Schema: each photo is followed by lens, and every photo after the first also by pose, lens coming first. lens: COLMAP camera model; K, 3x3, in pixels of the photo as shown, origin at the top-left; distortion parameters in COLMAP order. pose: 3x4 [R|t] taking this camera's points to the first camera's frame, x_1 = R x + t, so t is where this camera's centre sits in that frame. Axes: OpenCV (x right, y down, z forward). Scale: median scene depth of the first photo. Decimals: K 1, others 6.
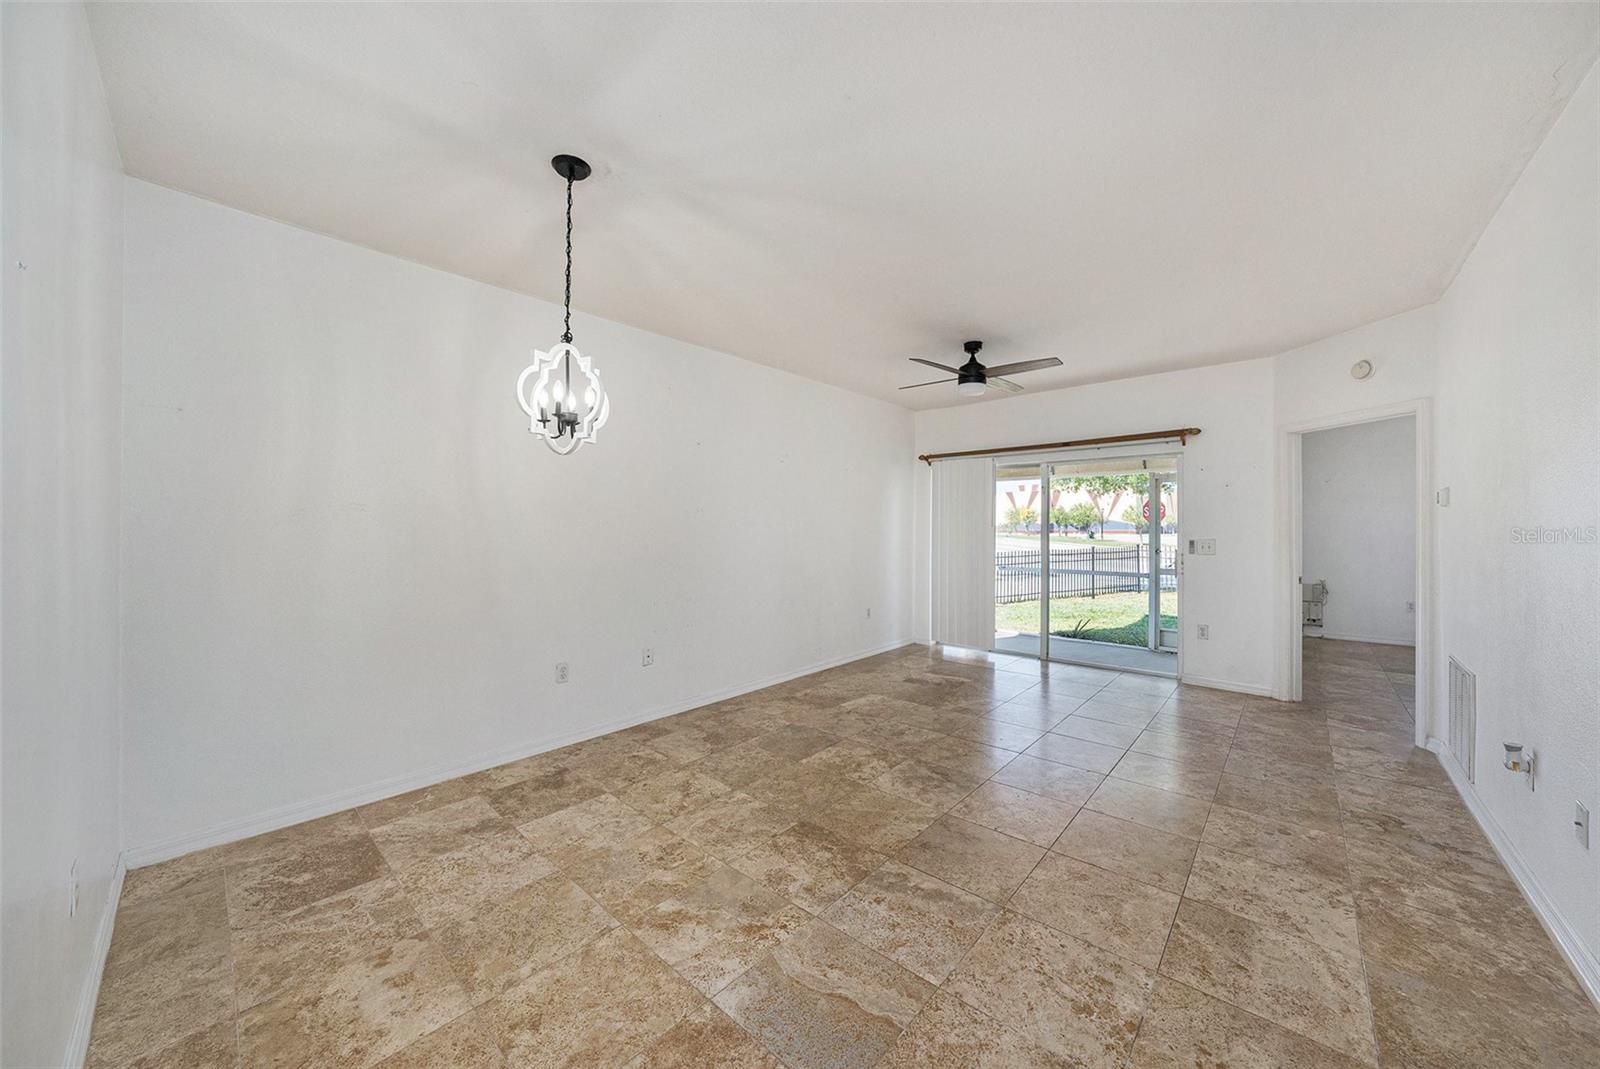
lens RADIAL K [[563.8, 0, 803.7], [0, 563.8, 523.4], [0, 0, 1]] dist [-0.024351, 0.005385]
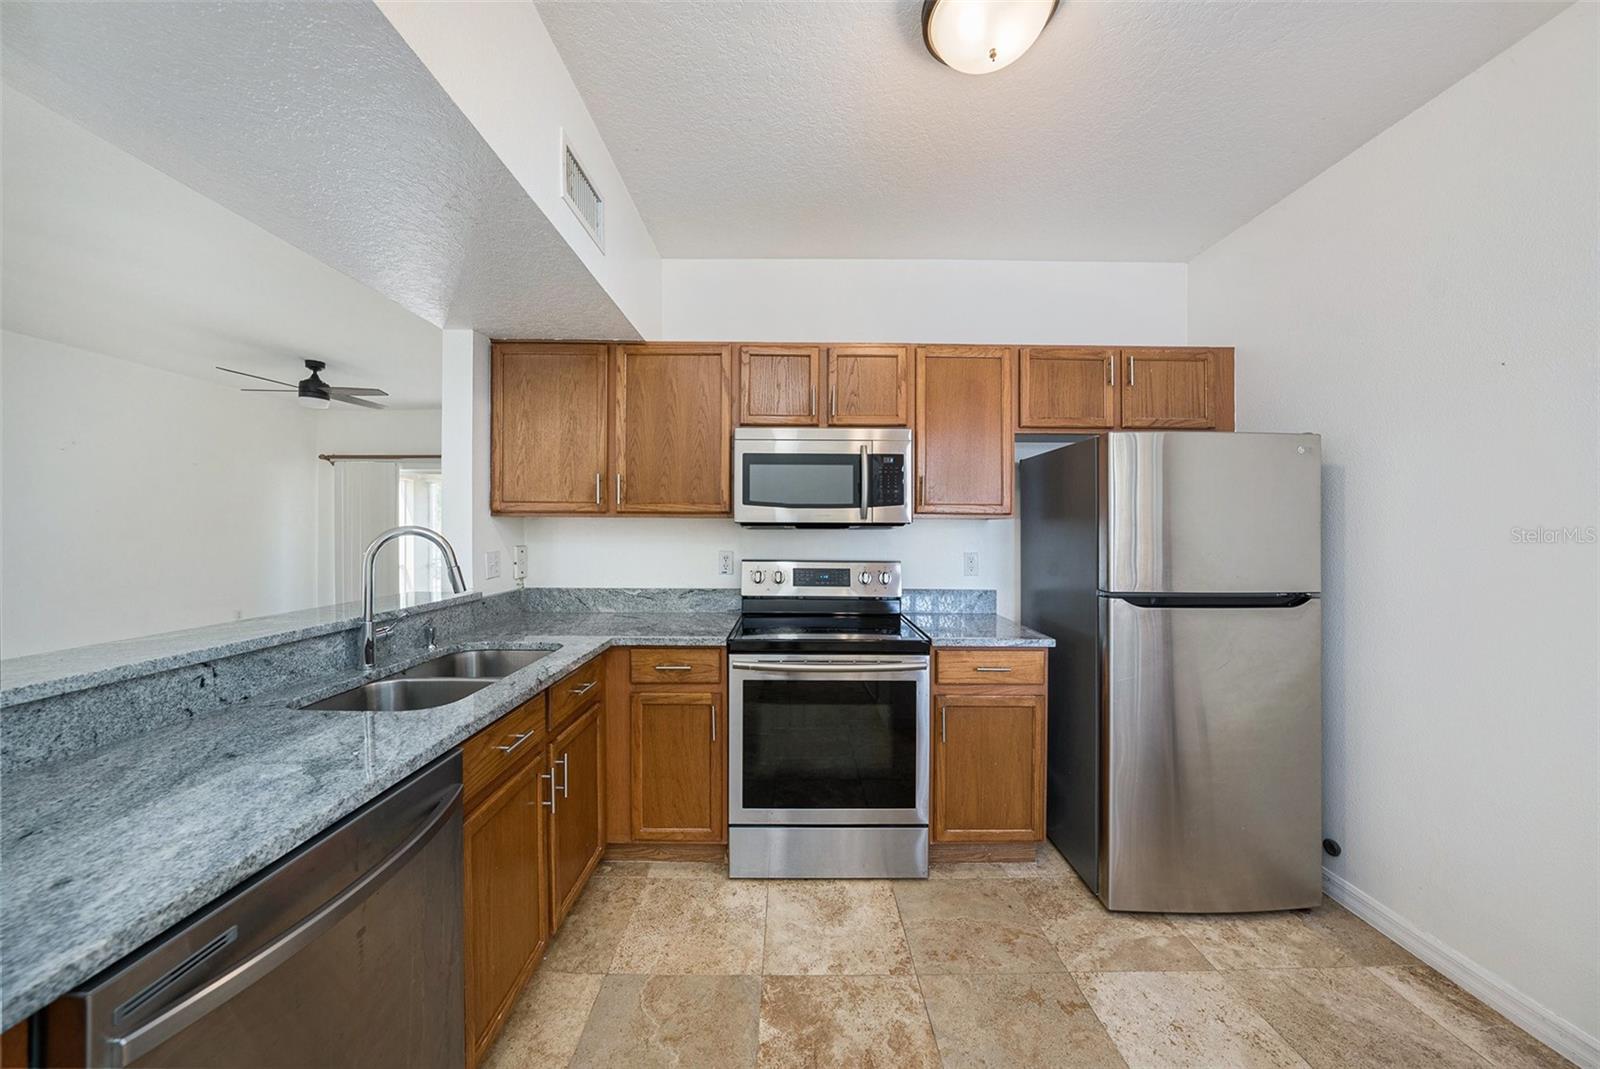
lens RADIAL K [[553.3, 0, 807.2], [0, 553.3, 525.7], [0, 0, 1]] dist [-0.022057, 0.004857]
pose [[0.739500, 0.001652, 0.673154, 0.373762], [-0.007197, 0.999959, 0.005452, -0.010310], [-0.673118, -0.008877, 0.739482, -0.584959]]
